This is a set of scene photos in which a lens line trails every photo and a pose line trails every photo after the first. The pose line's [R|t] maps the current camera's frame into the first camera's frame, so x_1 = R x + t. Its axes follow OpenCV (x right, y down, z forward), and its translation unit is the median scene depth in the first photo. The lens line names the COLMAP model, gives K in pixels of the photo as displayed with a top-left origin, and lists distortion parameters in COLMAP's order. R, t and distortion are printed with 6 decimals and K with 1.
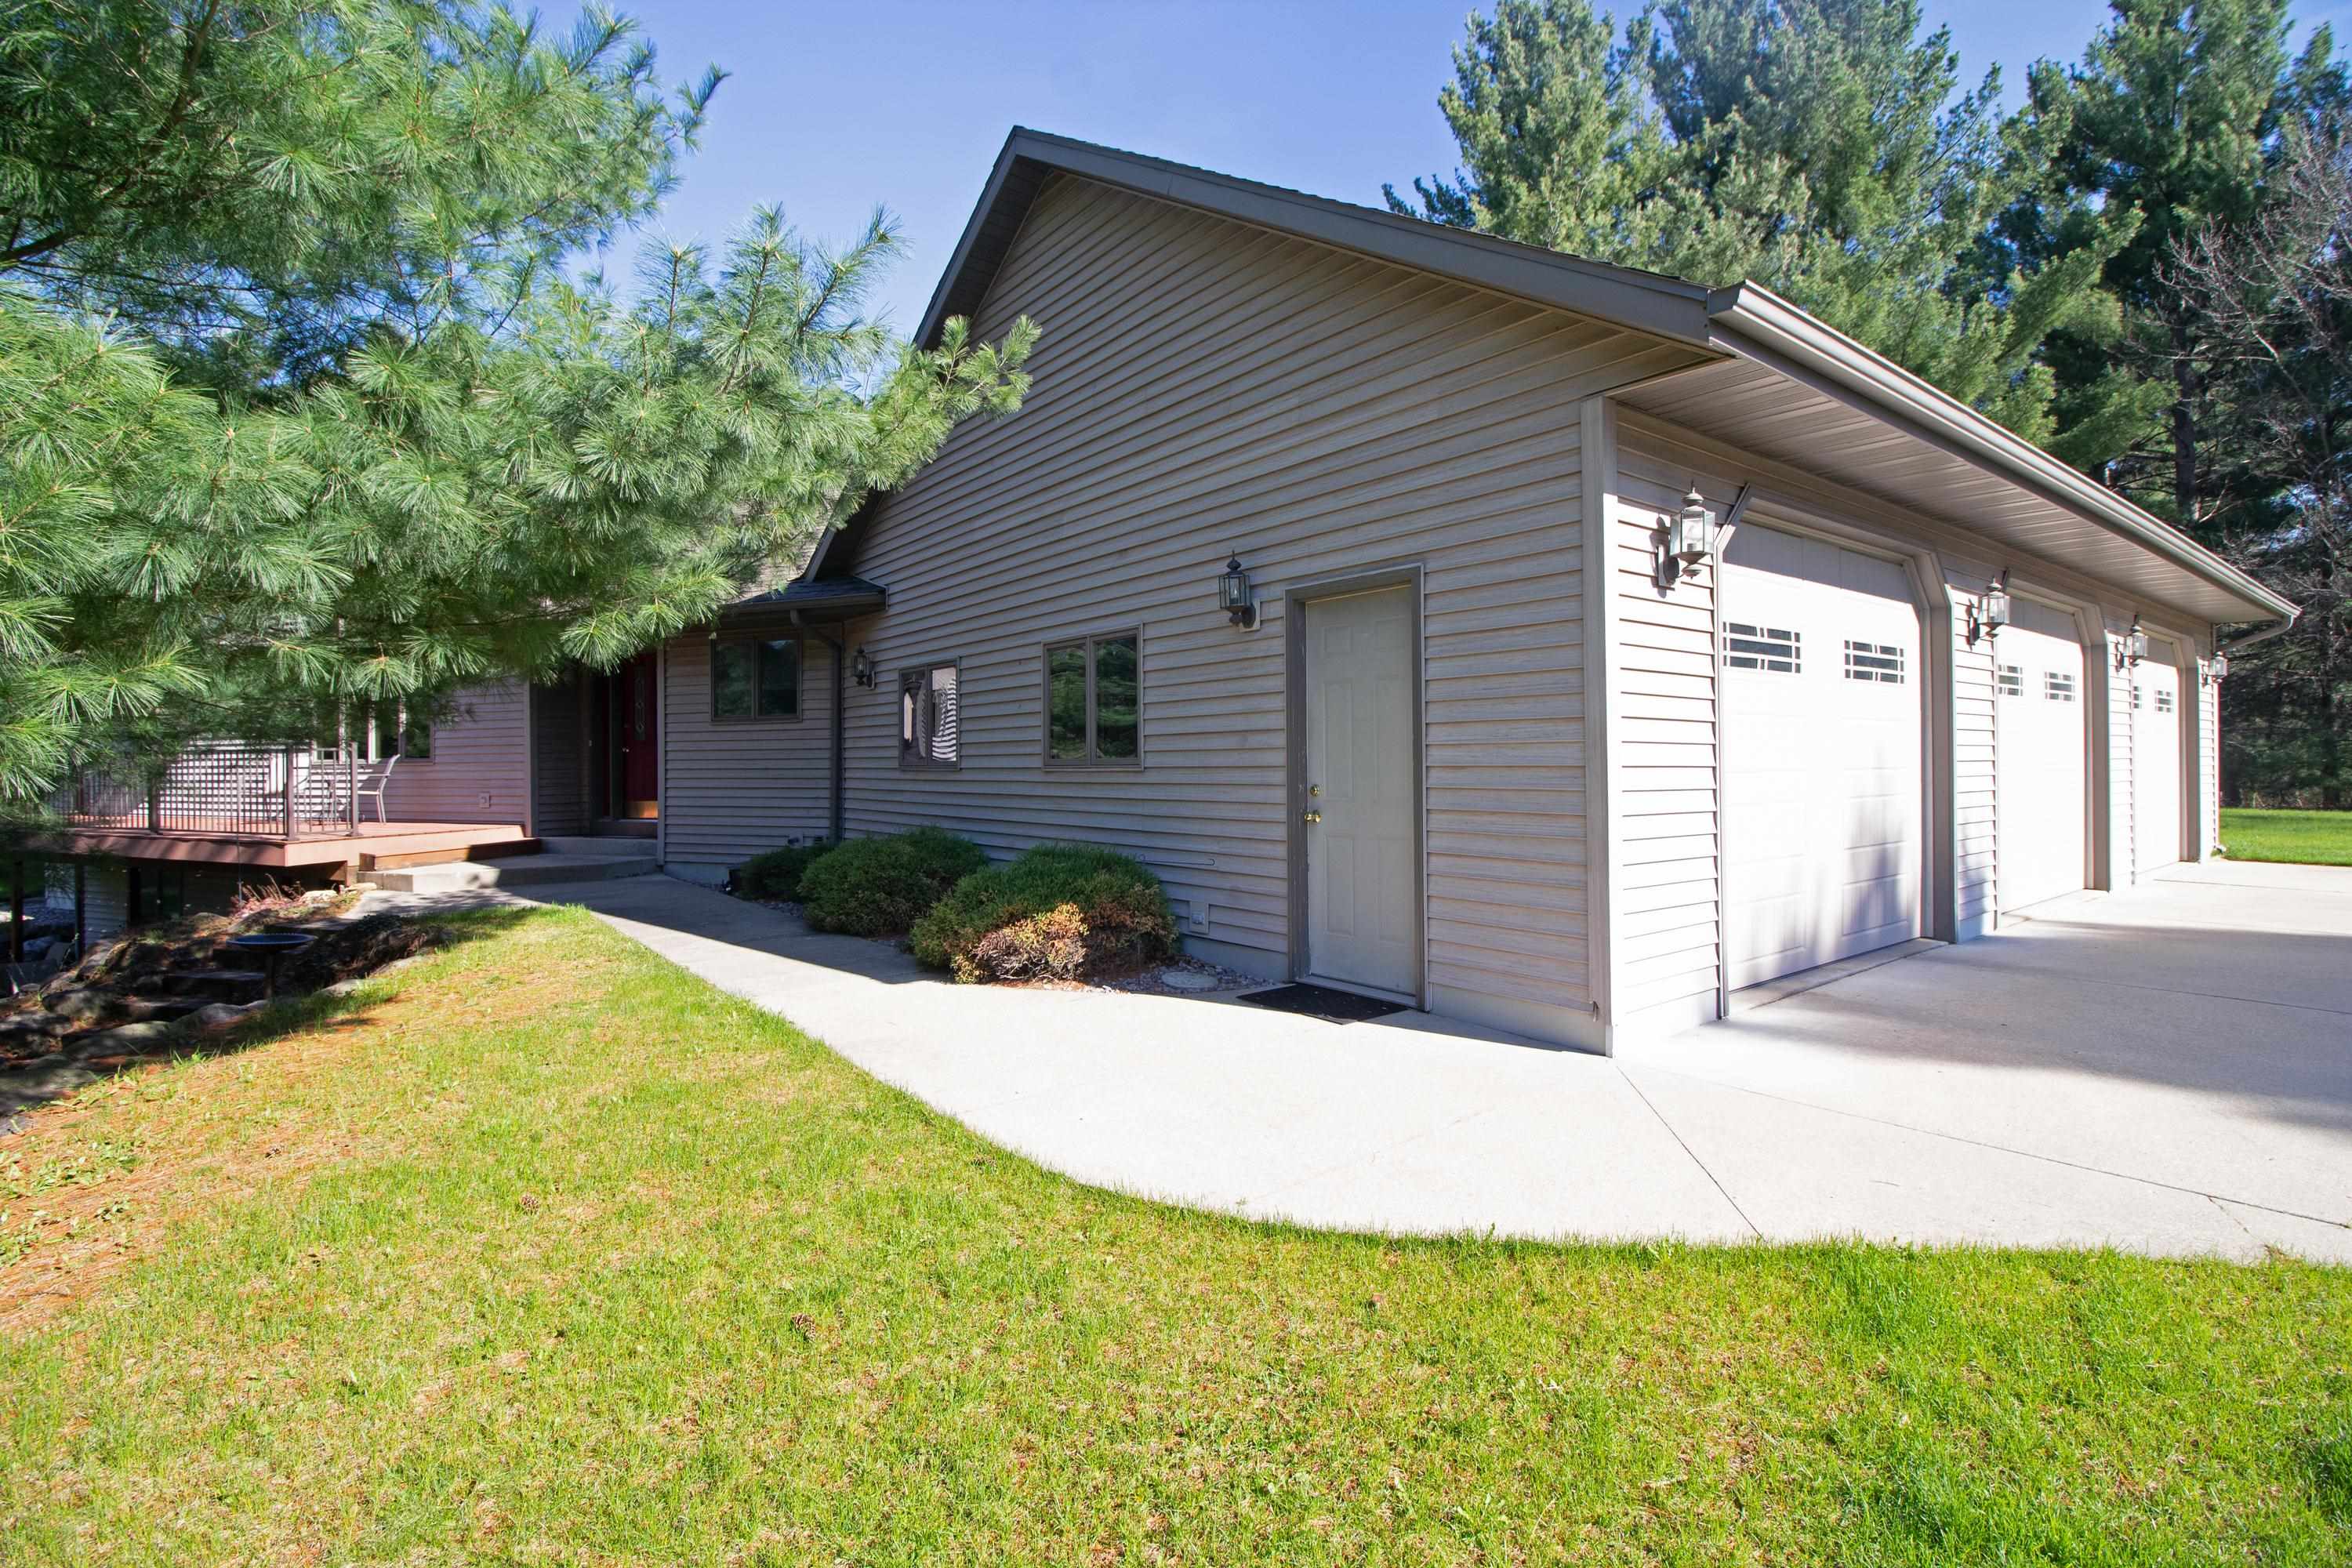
lens RADIAL K [[1105.5, 0, 1181.3], [0, 1105.5, 766.7], [0, 0, 1]] dist [-0.000401, -0.013432]
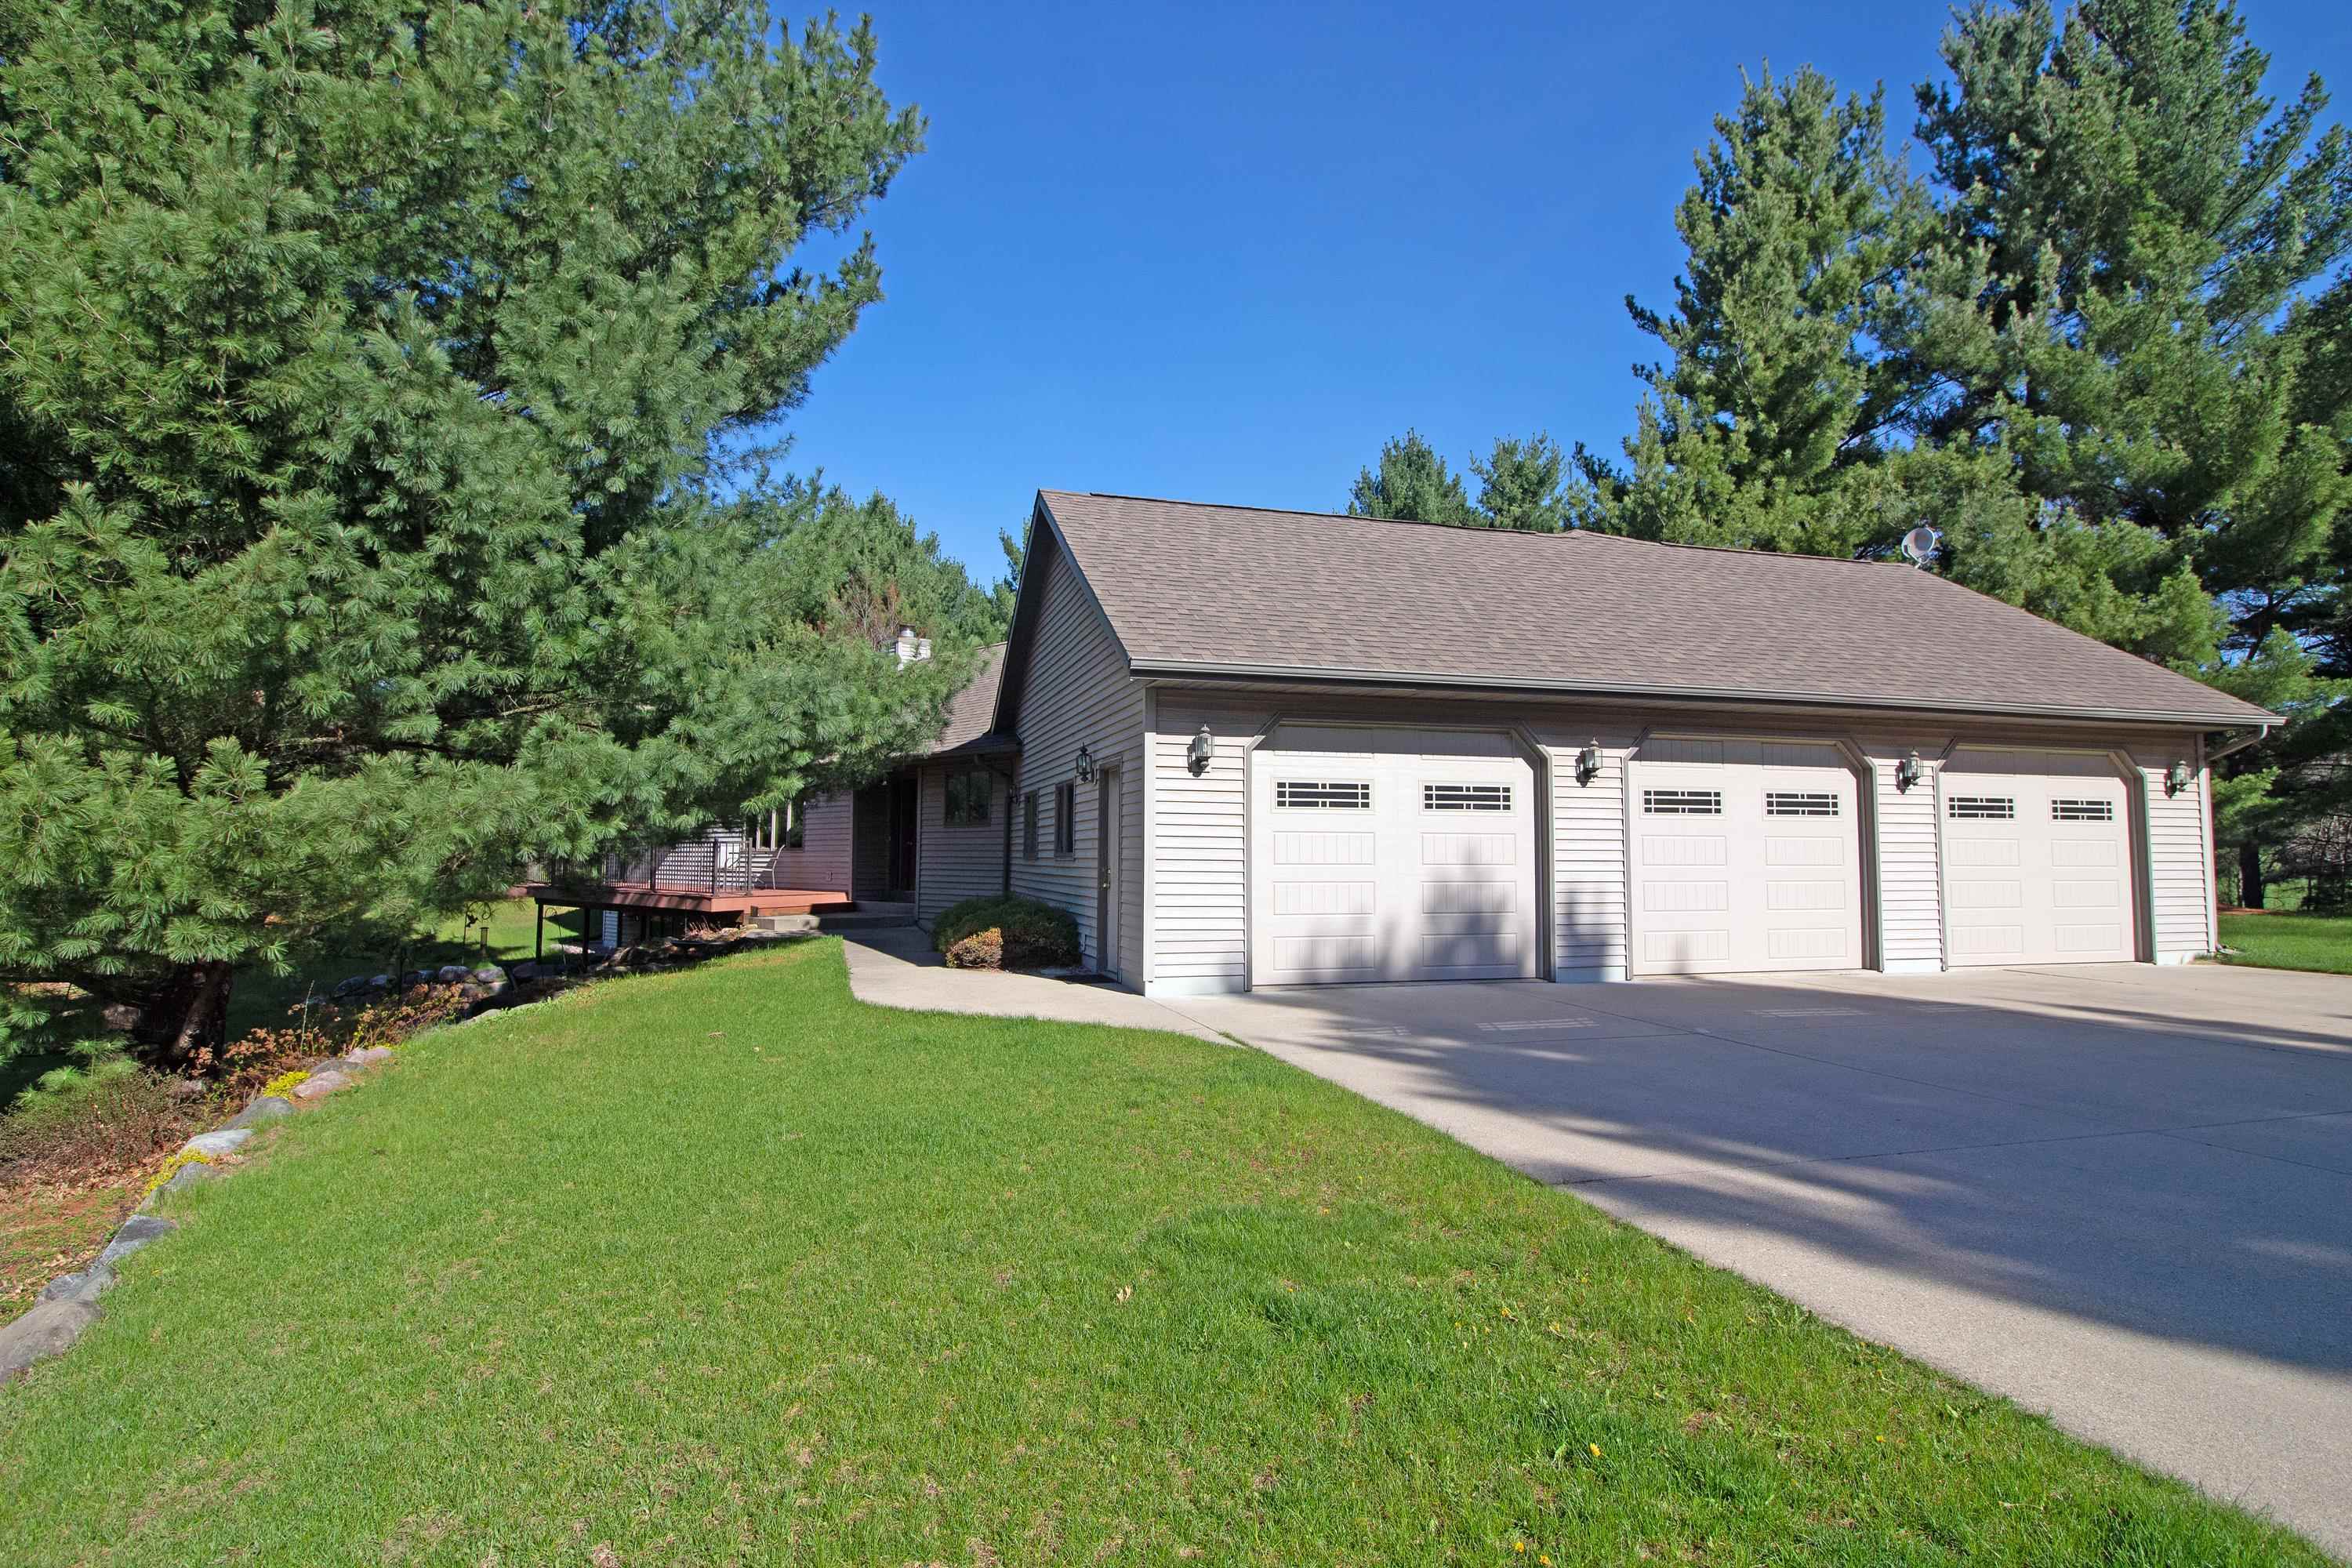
lens RADIAL K [[1250.6, 0, 1176.0], [0, 1250.6, 784.0], [0, 0, 1]] dist [0.000381, -0.000713]
pose [[0.926080, -0.009731, -0.377201, 0.587509], [-0.012958, 0.998258, -0.057567, -0.003405], [0.377104, 0.058200, 0.924340, -0.530564]]
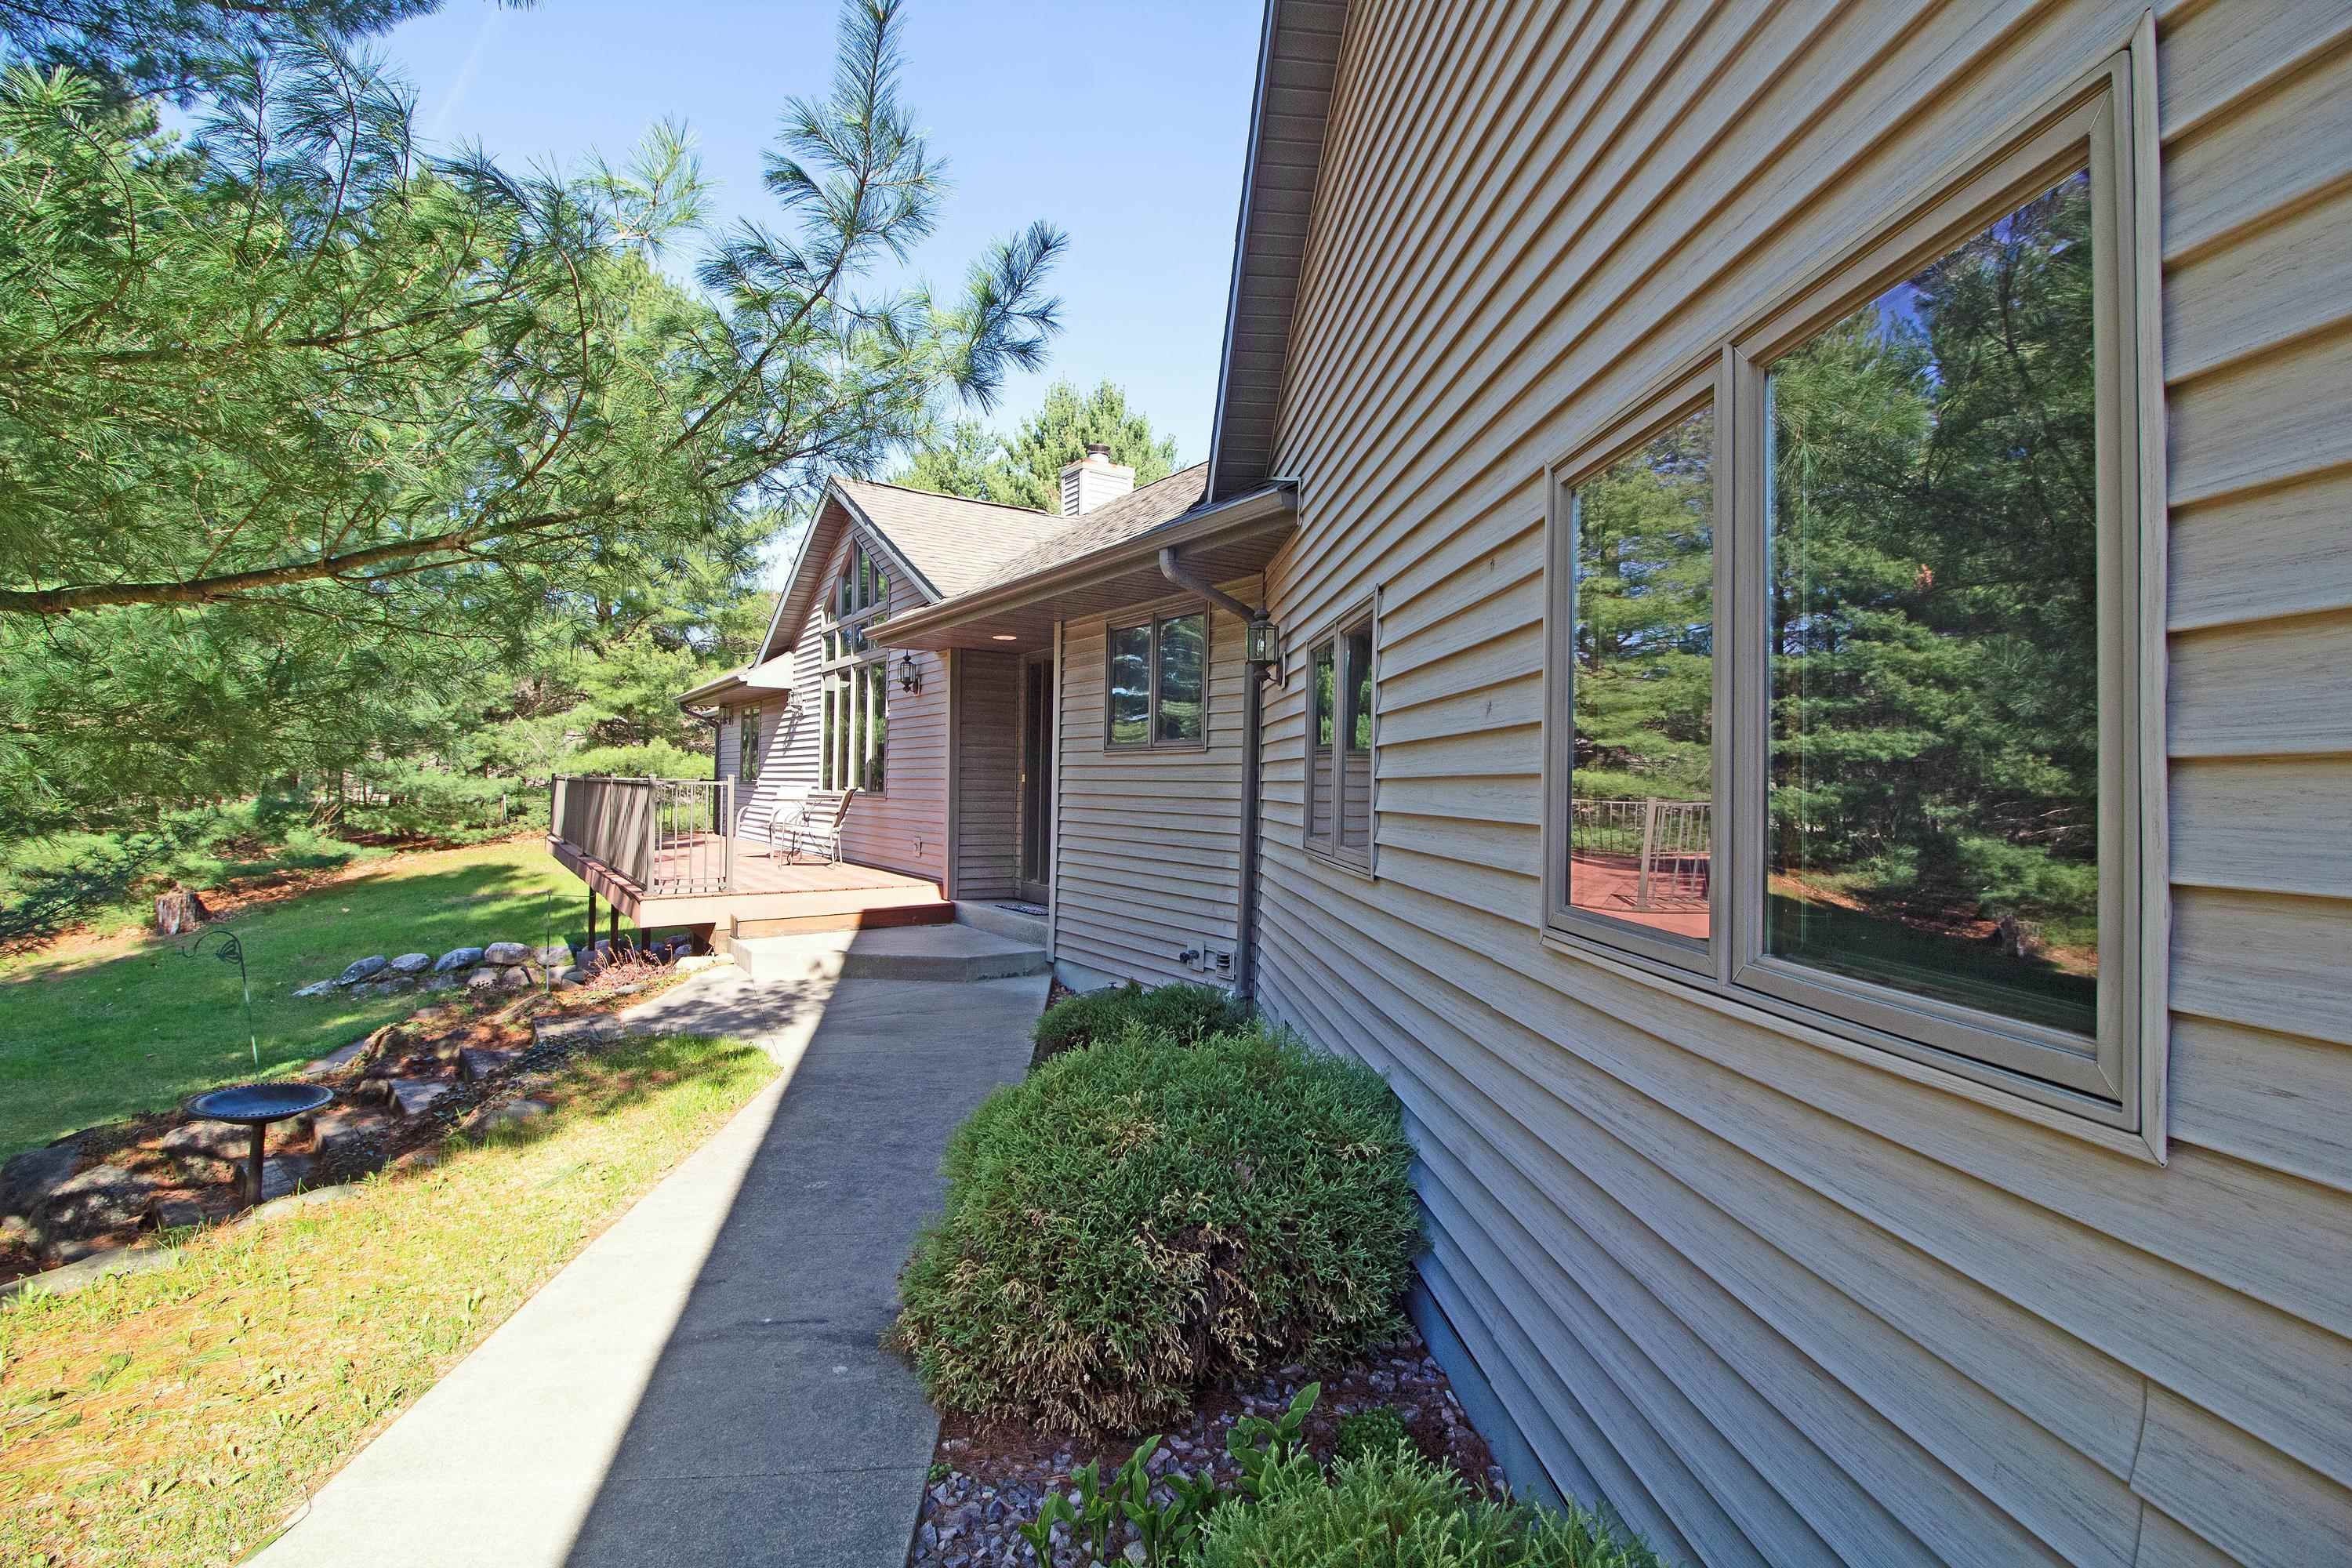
lens RADIAL K [[1105.5, 0, 1181.3], [0, 1105.5, 766.7], [0, 0, 1]] dist [-0.000401, -0.013432]
pose [[0.833929, 0.009641, -0.551787, -0.037667], [-0.022555, 0.999607, -0.016622, -0.024589], [0.551410, 0.026307, 0.833819, 0.559095]]
